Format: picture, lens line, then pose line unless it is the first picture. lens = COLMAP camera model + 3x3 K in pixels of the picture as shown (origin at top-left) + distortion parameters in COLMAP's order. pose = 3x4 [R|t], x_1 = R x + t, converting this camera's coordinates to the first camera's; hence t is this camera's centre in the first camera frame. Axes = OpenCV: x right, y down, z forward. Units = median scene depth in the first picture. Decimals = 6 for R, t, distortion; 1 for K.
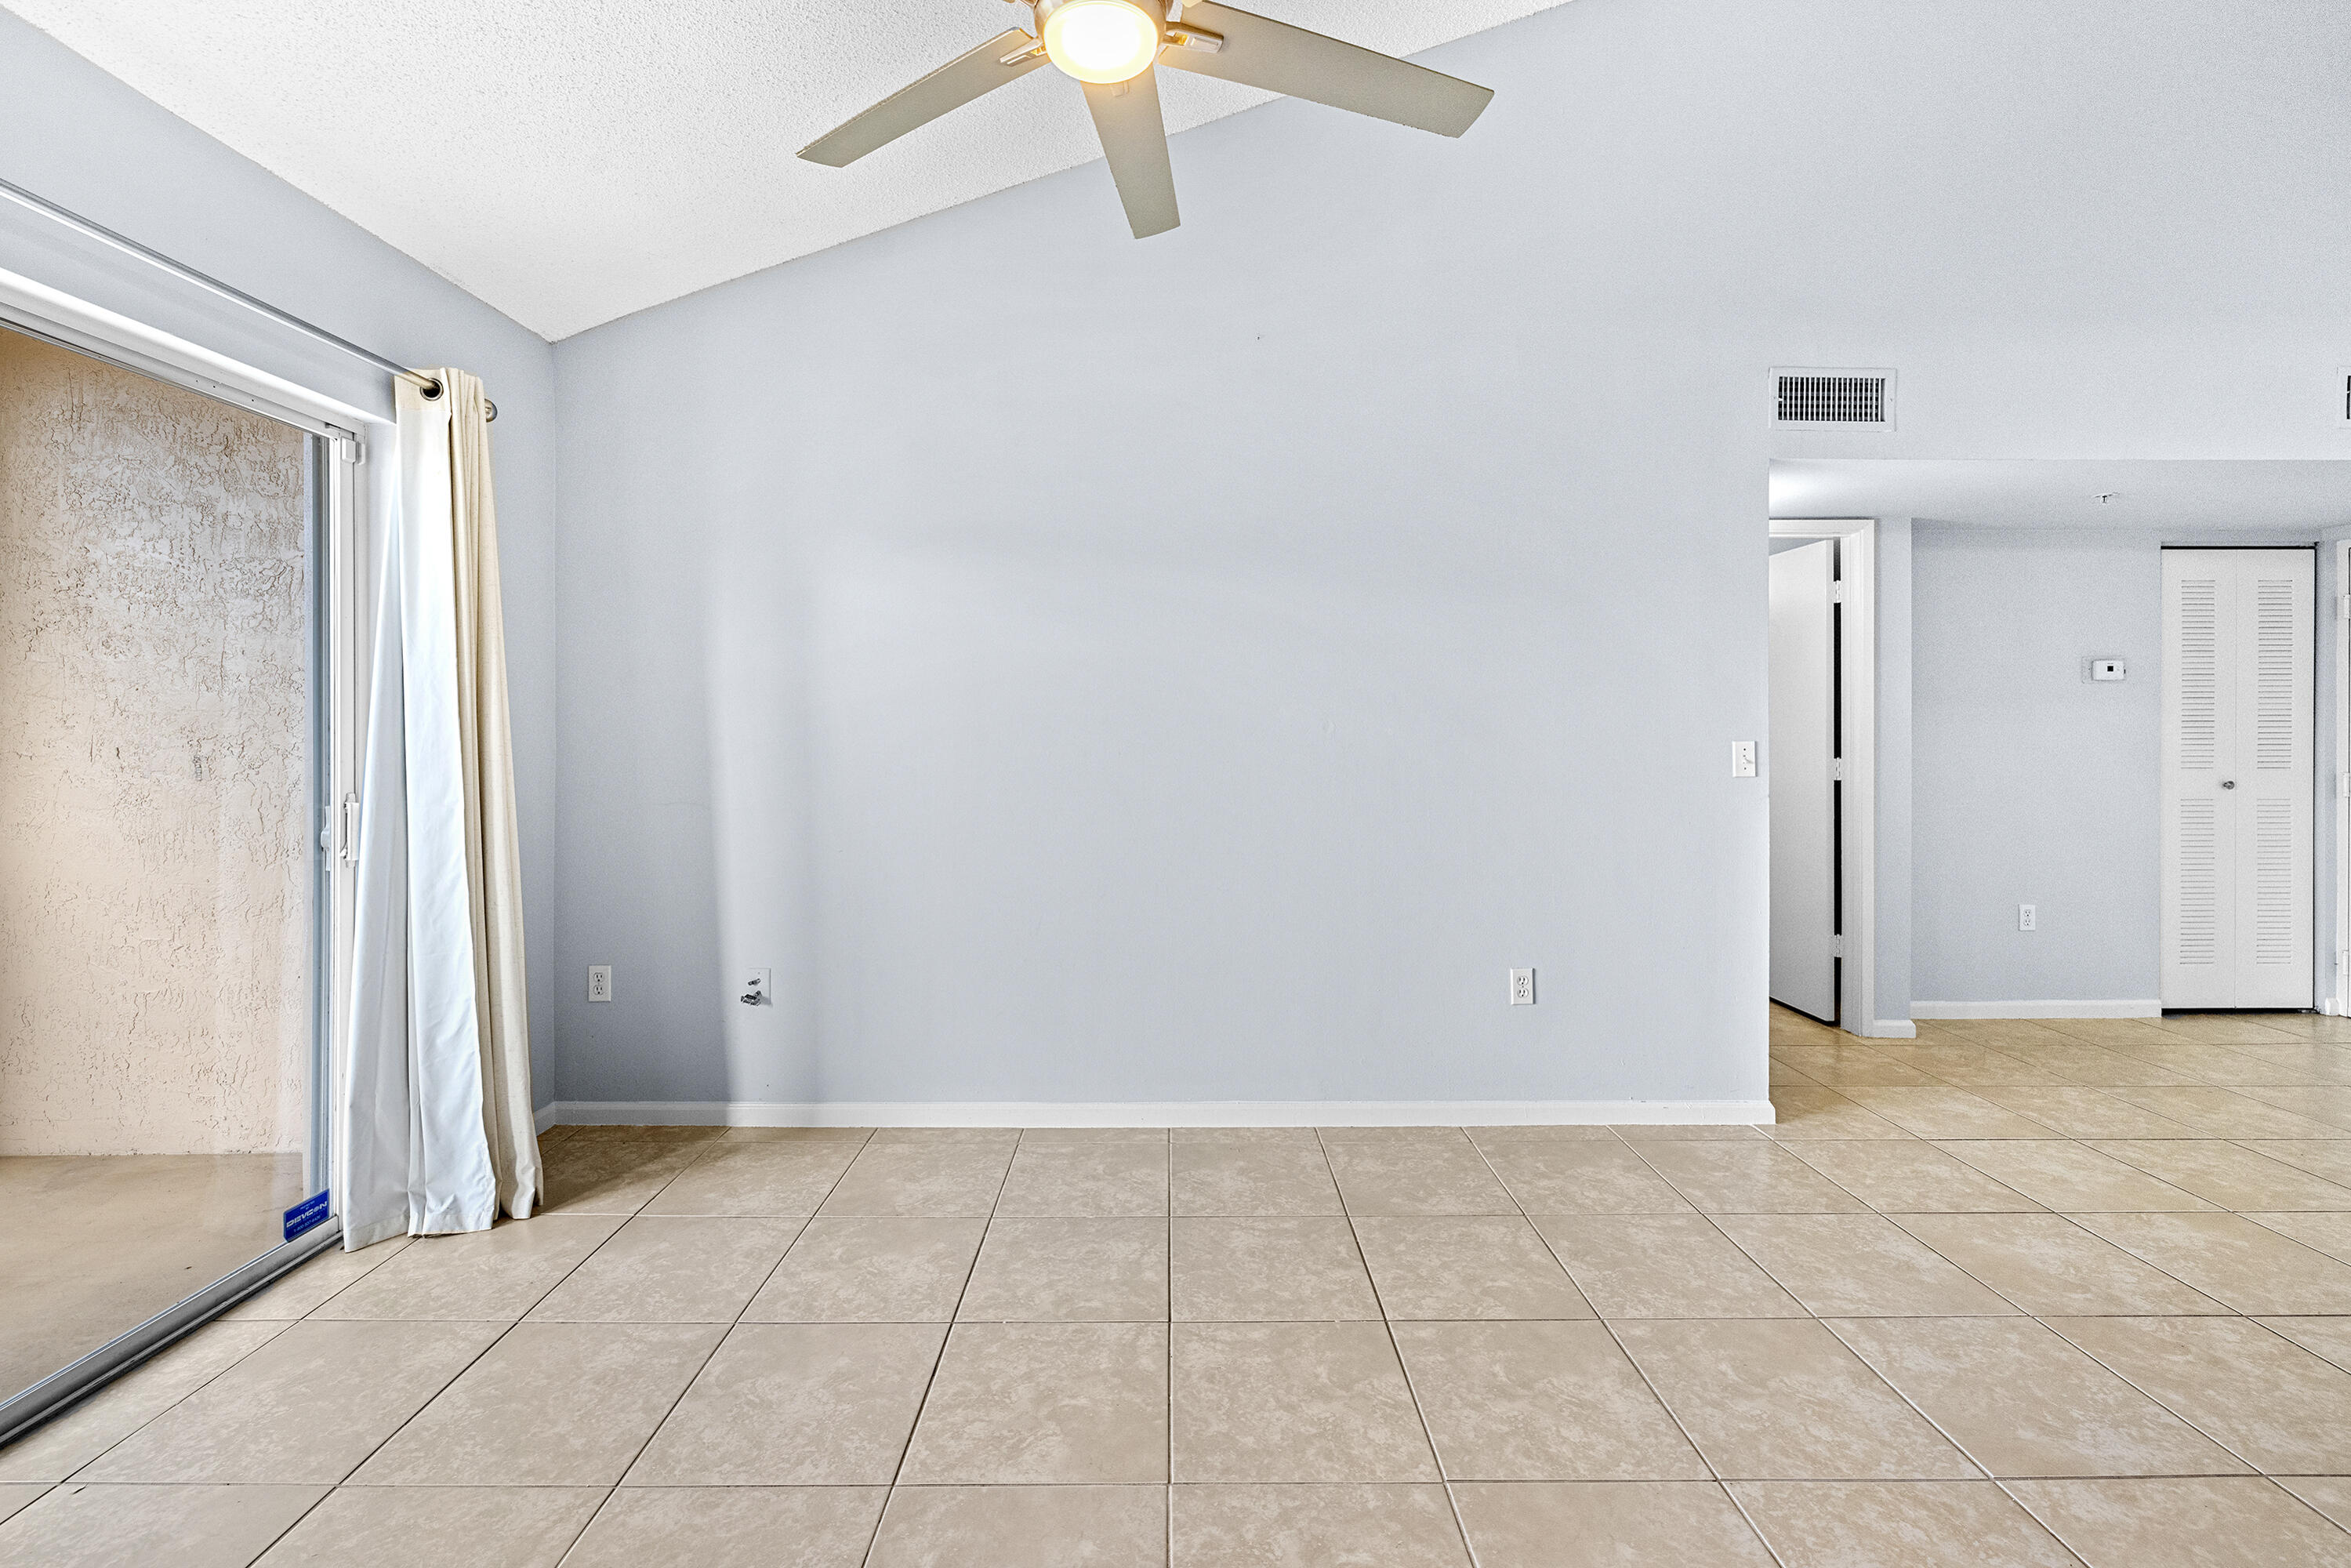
lens RADIAL K [[1002.7, 0, 1180.4], [0, 1002.7, 725.7], [0, 0, 1]] dist [-0.001032, 0.000348]
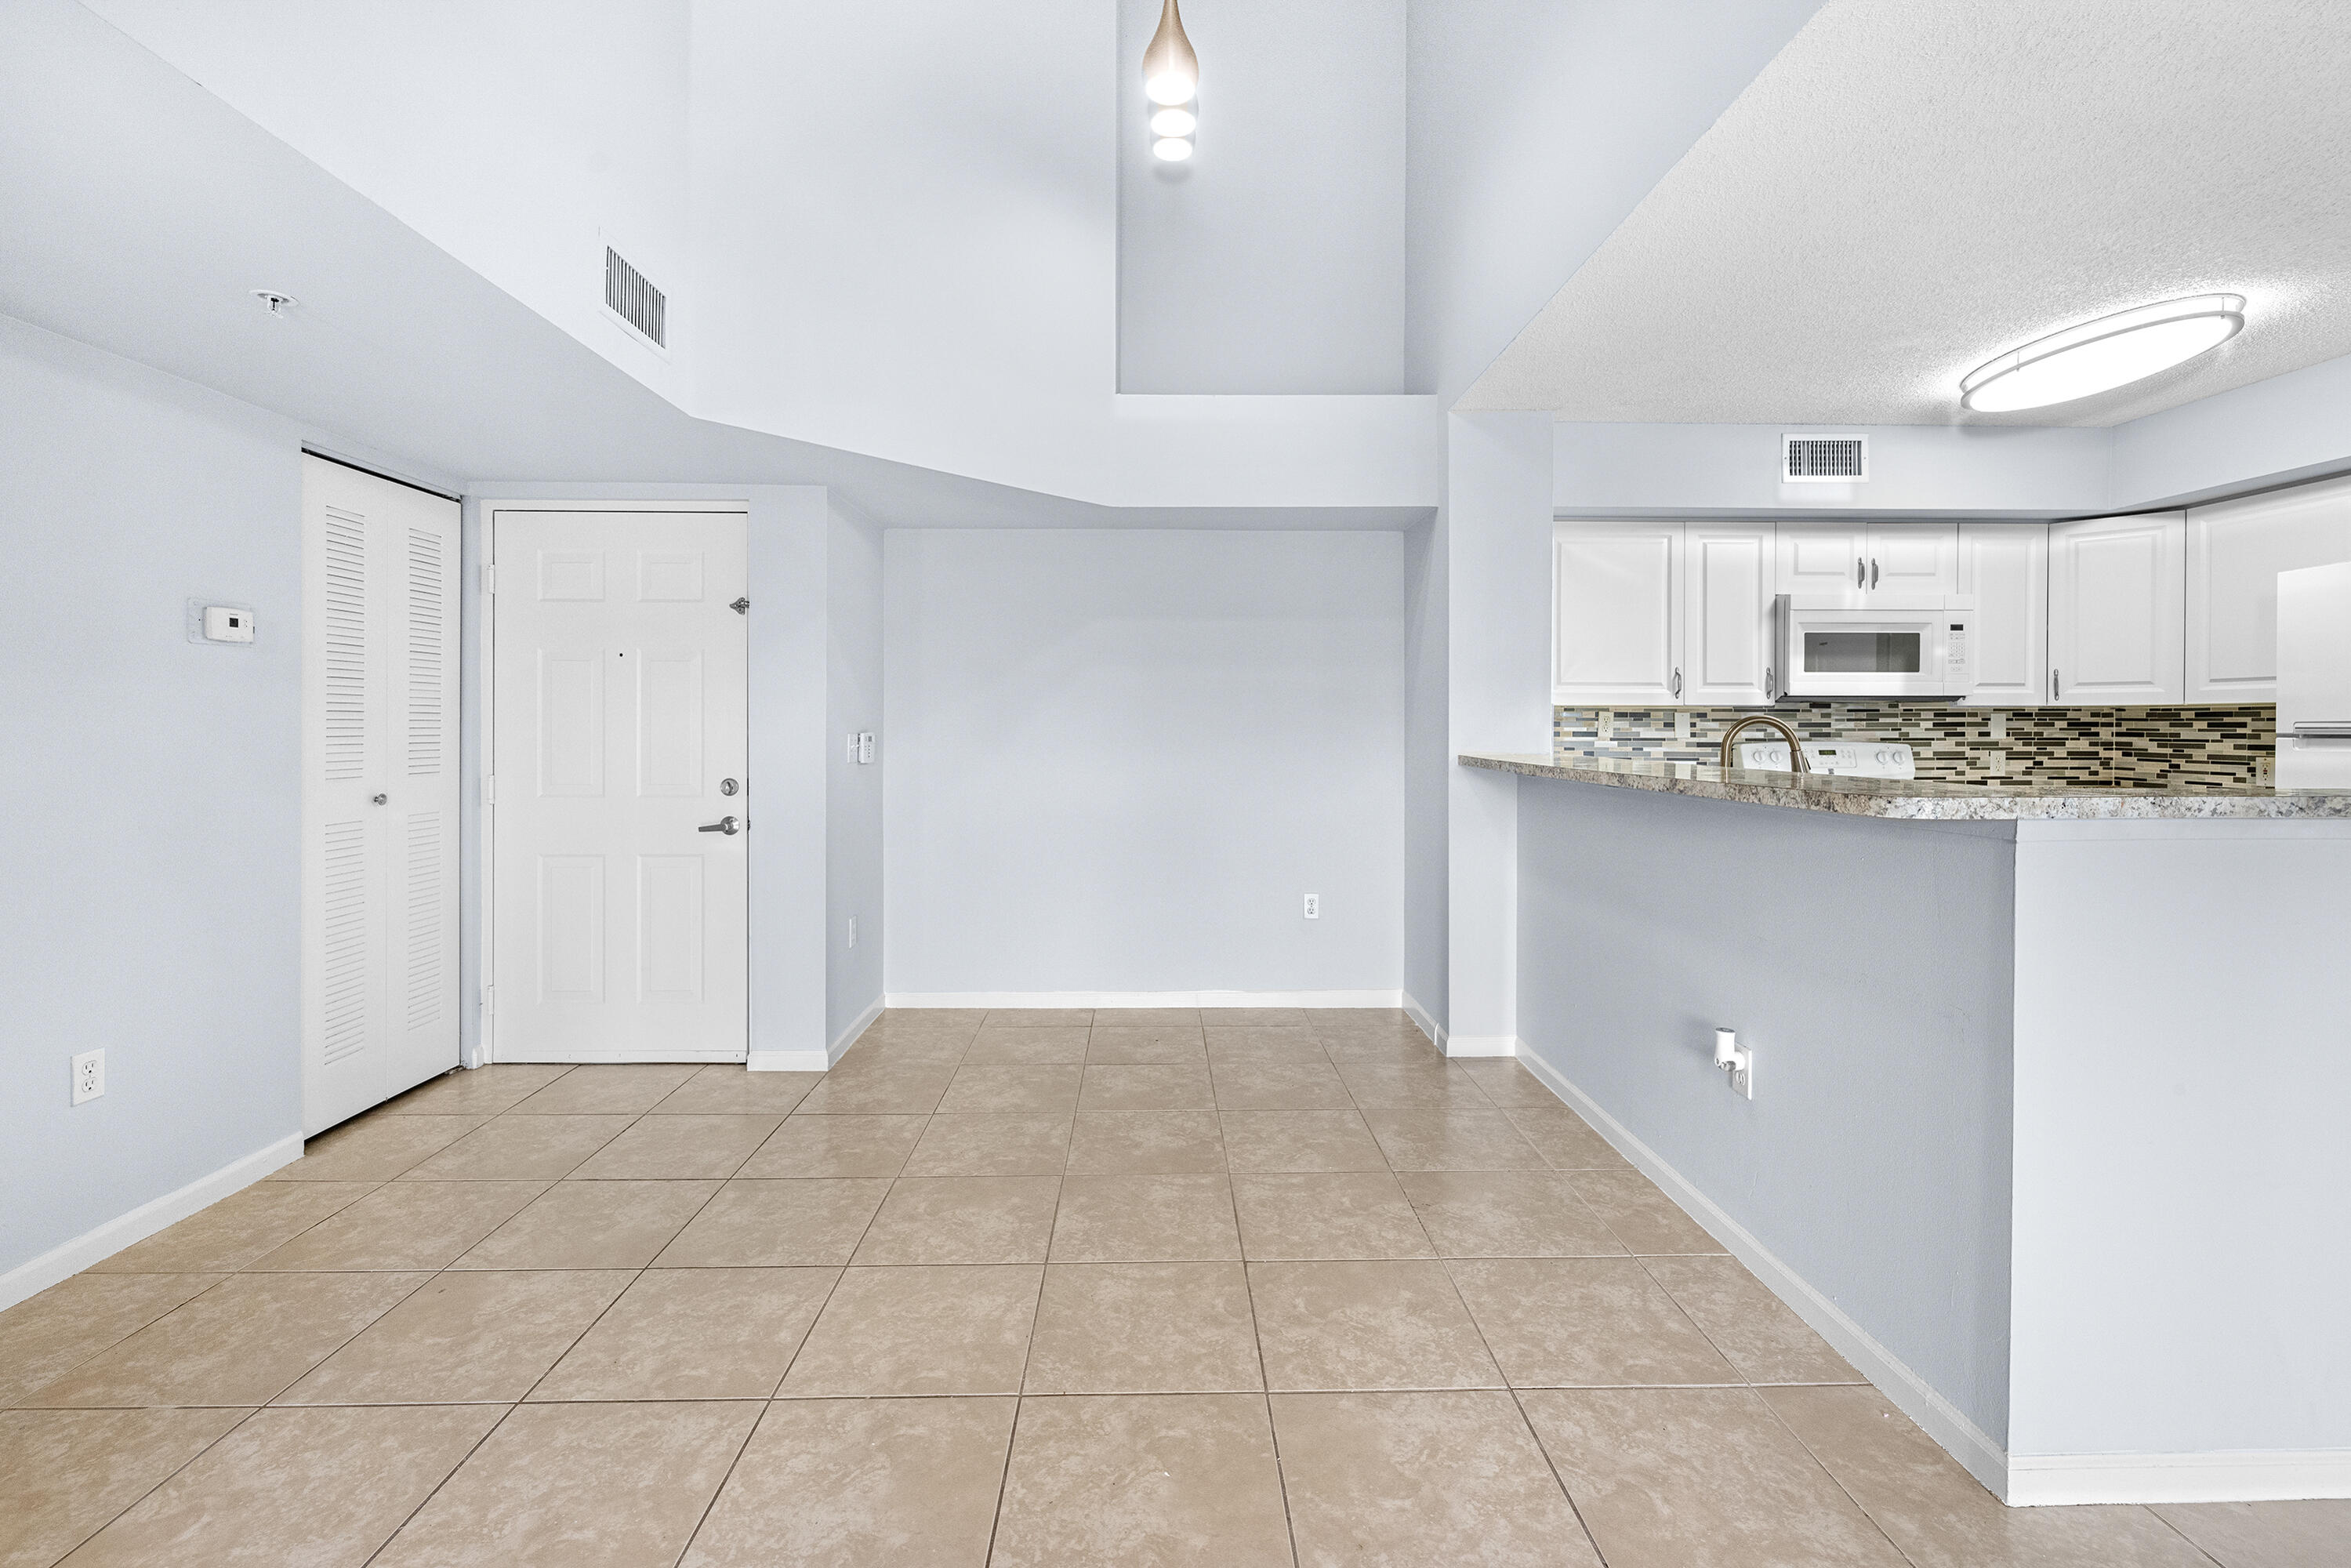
lens RADIAL K [[1005.0, 0, 1177.0], [0, 1005.0, 727.6], [0, 0, 1]] dist [0.000680, 0.000593]
pose [[-0.020259, 0.000469, 0.999795, 0.480885], [-0.007214, 0.999974, -0.000616, 0.005599], [-0.999769, -0.007225, -0.020255, 0.695866]]
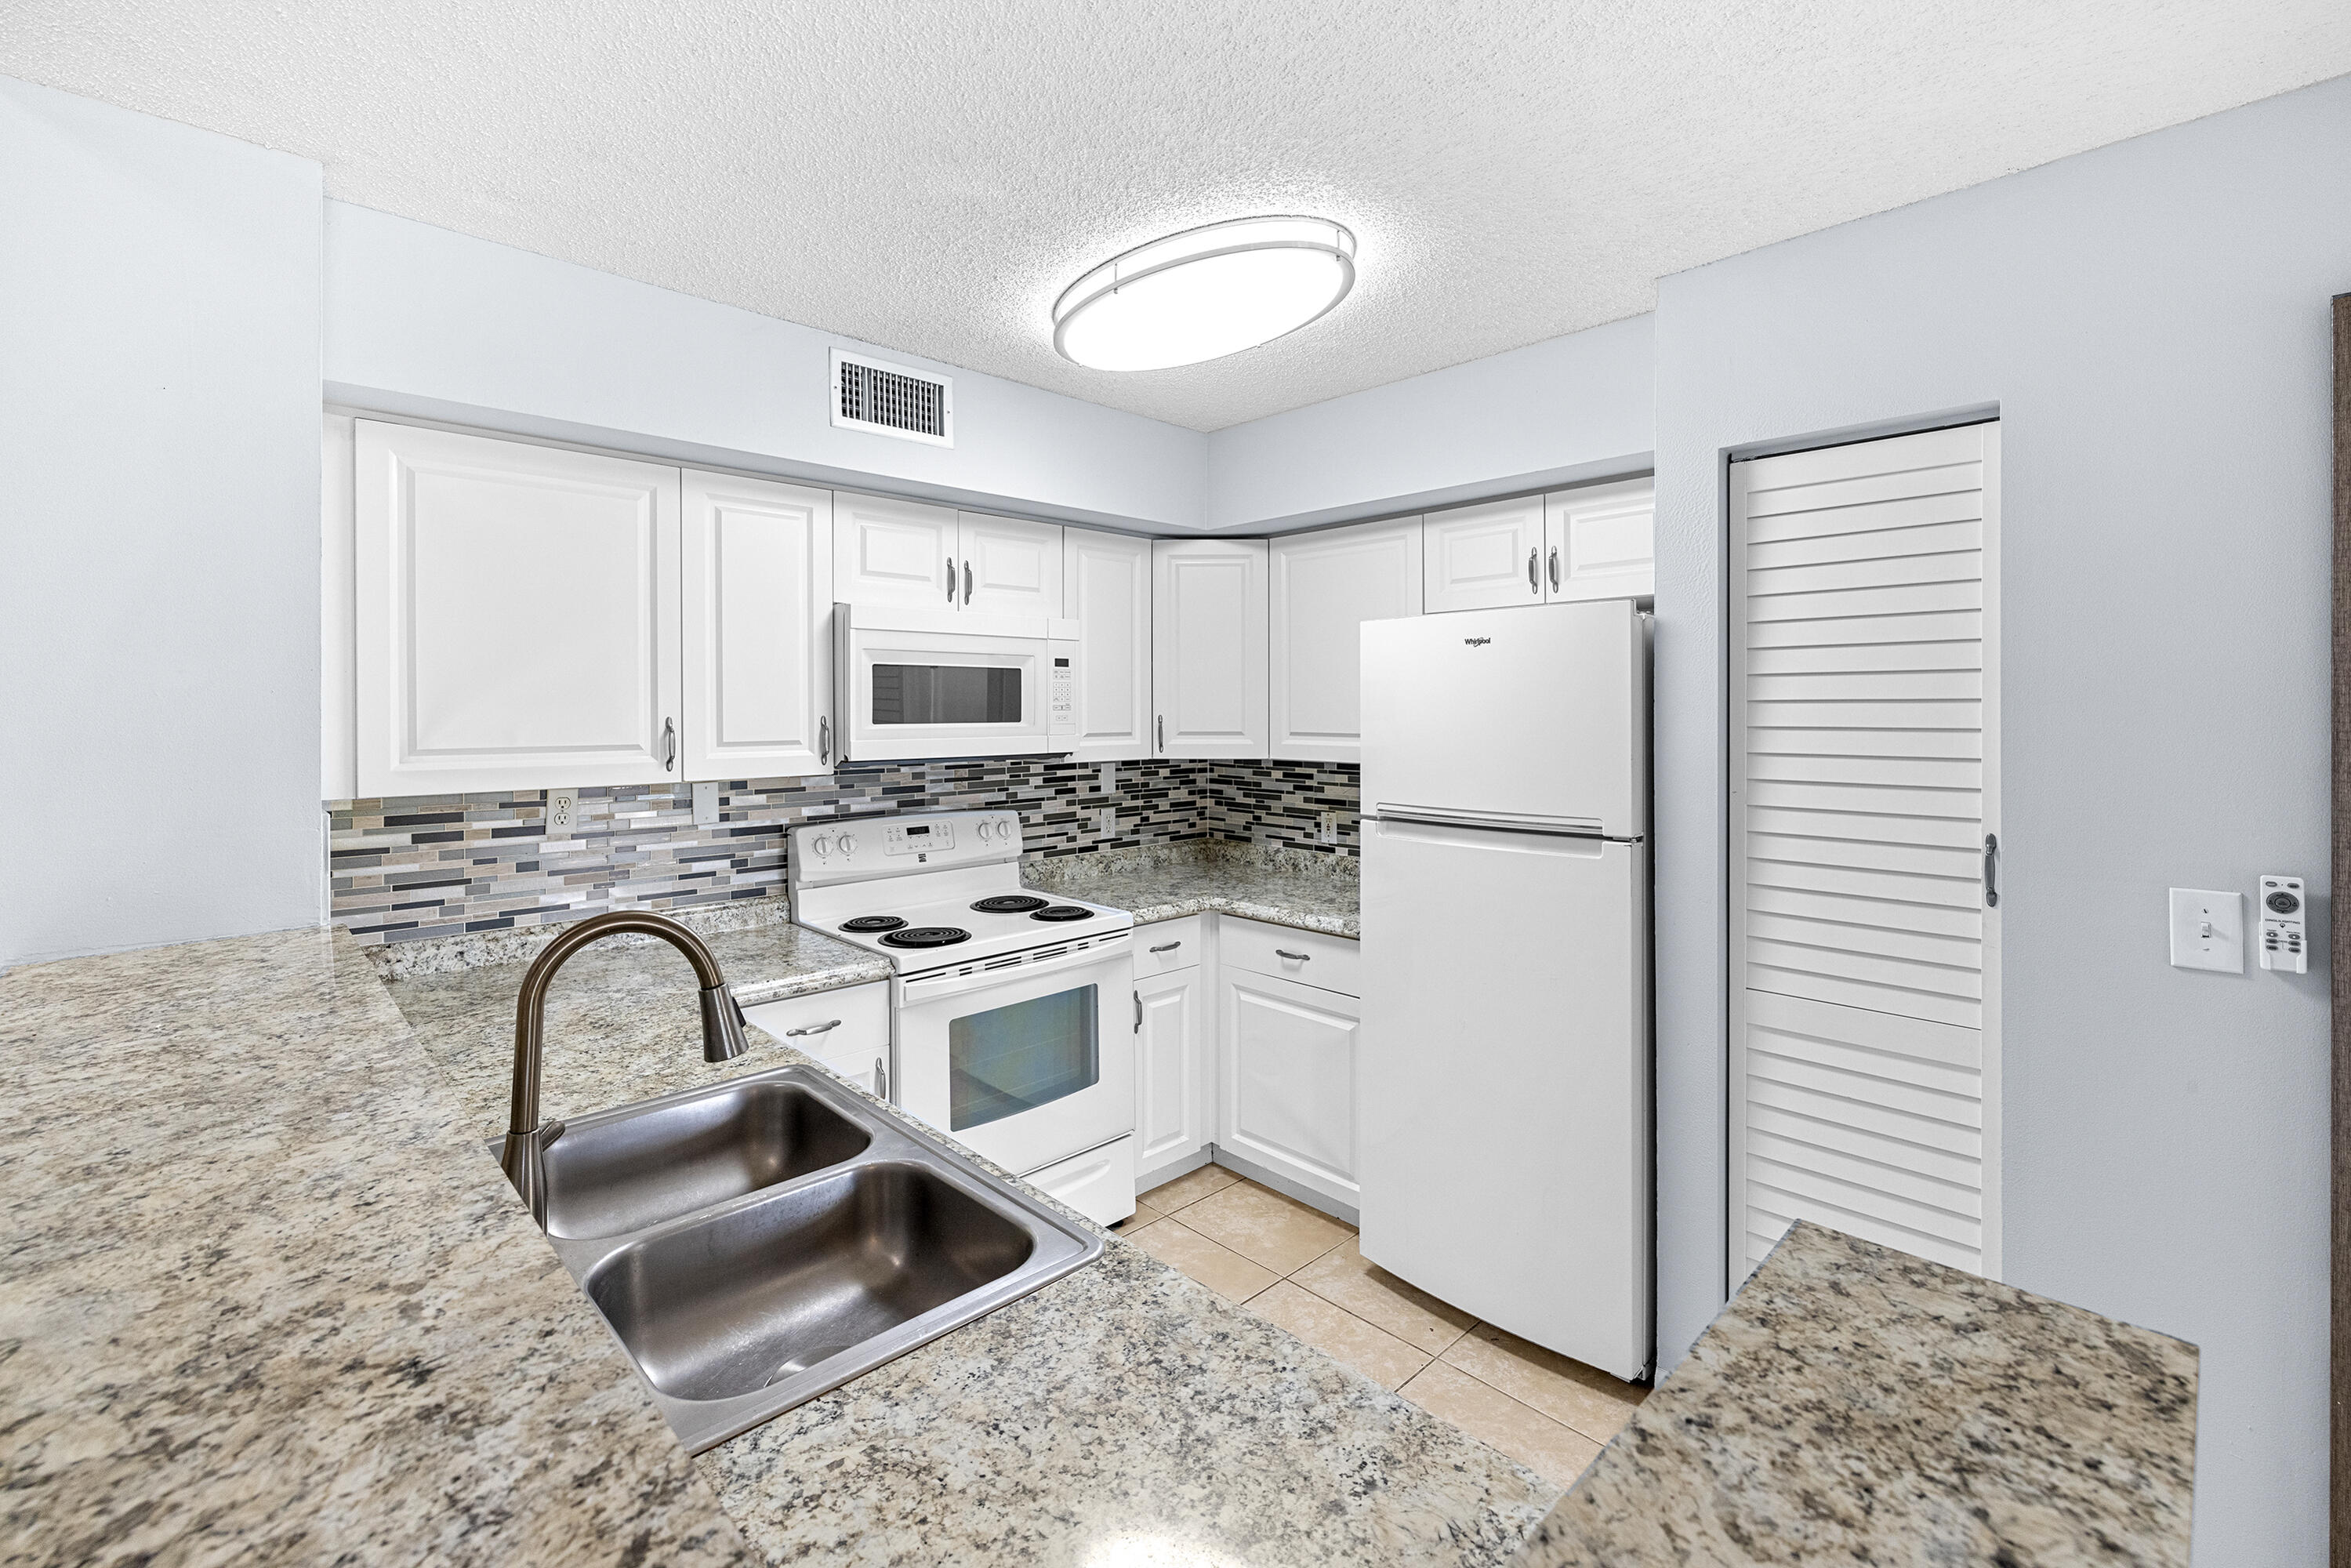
lens RADIAL K [[1015.2, 0, 1178.4], [0, 1015.2, 714.1], [0, 0, 1]] dist [0.000544, 0.000214]
pose [[-0.687766, 0.000189, 0.725933, 1.033781], [0.000123, 1.000000, -0.000145, -0.095036], [-0.725933, -0.000010, -0.687766, 0.196522]]
